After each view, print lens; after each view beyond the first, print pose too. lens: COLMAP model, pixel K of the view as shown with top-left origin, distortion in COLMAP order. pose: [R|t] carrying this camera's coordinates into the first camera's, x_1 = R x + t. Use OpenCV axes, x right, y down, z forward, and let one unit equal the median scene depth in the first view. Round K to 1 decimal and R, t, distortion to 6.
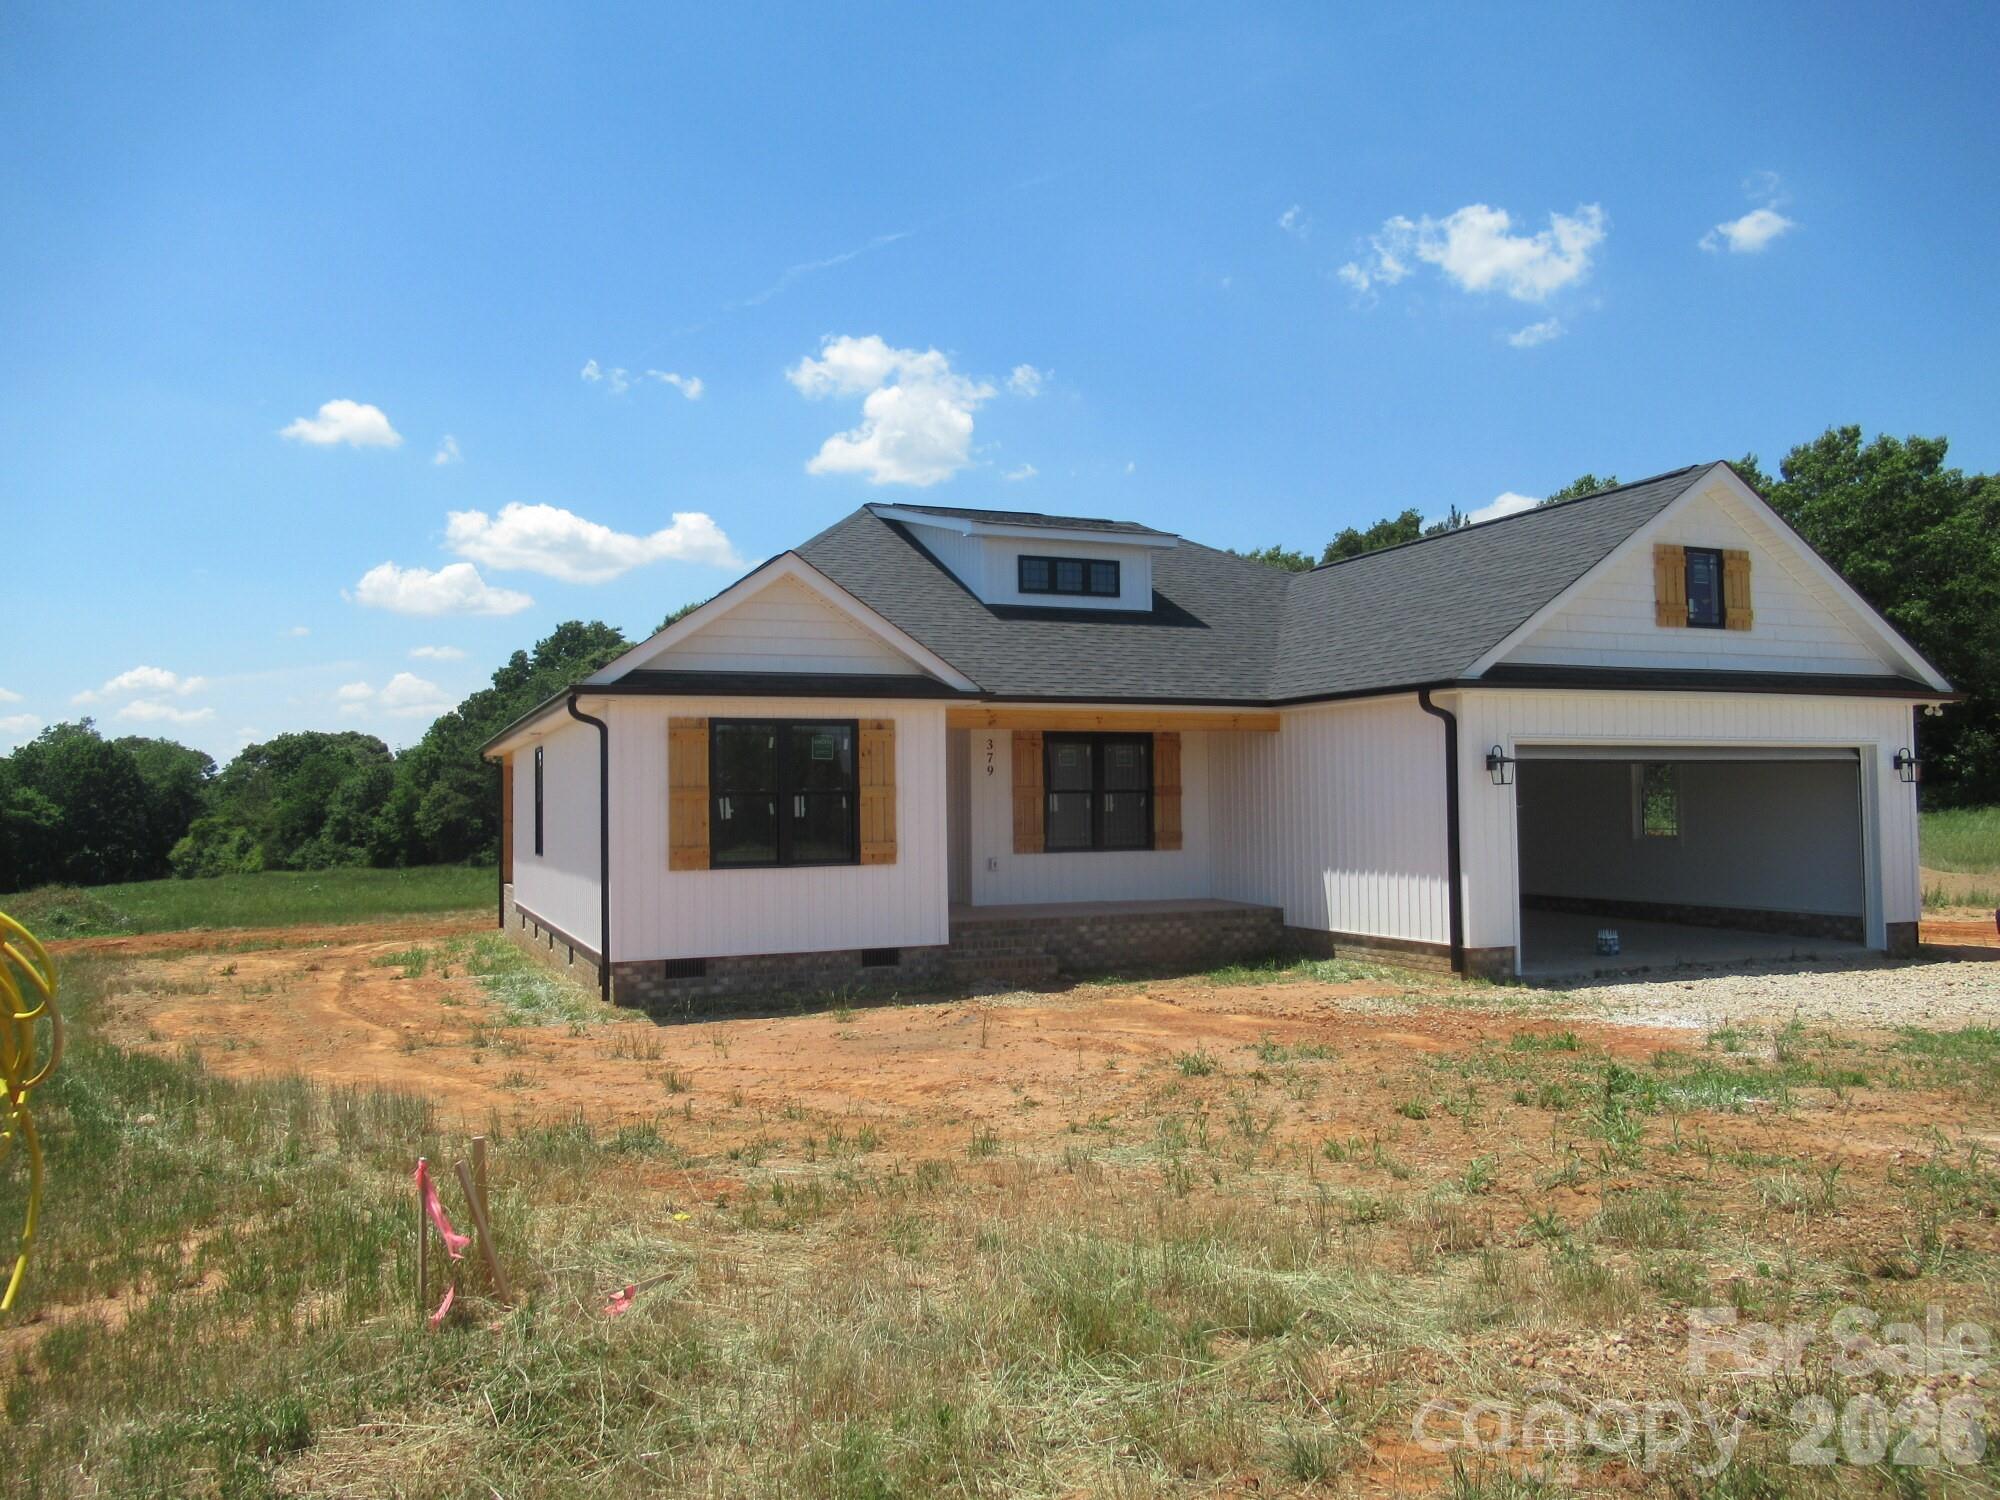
lens RADIAL K [[1490.4, 0, 986.2], [0, 1490.4, 744.4], [0, 0, 1]] dist [-0.003565, -0.001087]
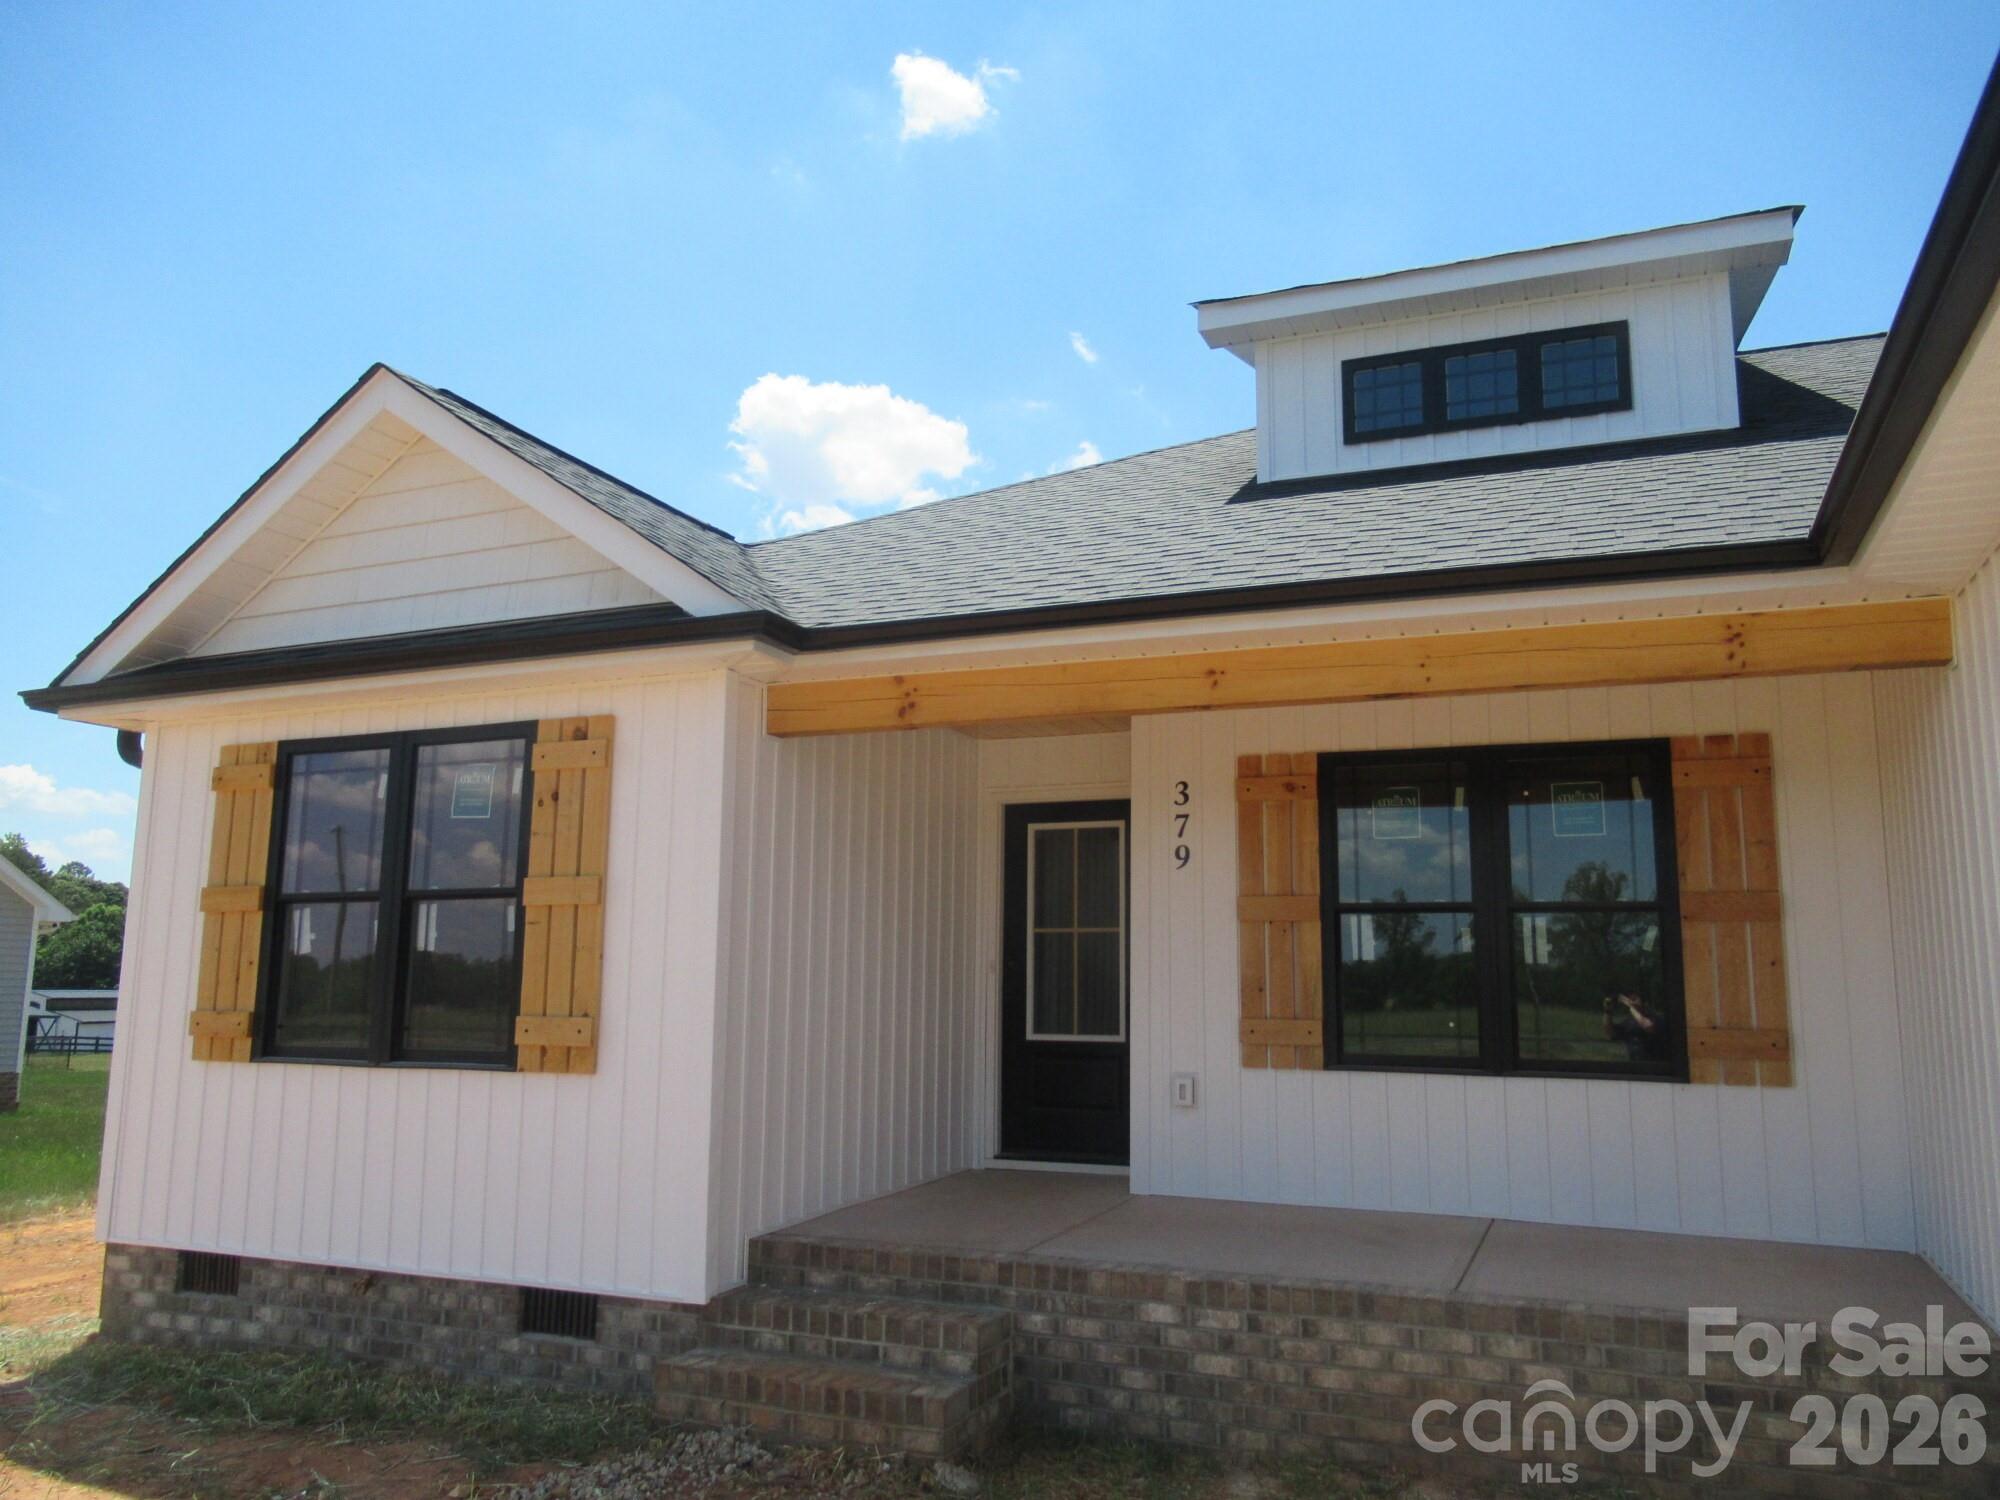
lens RADIAL K [[1490.4, 0, 995.6], [0, 1490.4, 739.7], [0, 0, 1]] dist [-0.003565, -0.001087]
pose [[0.704096, -0.096984, -0.703451, 0.286544], [0.009639, 0.991844, -0.127096, 0.041190], [0.710039, 0.082708, 0.699288, 0.750968]]
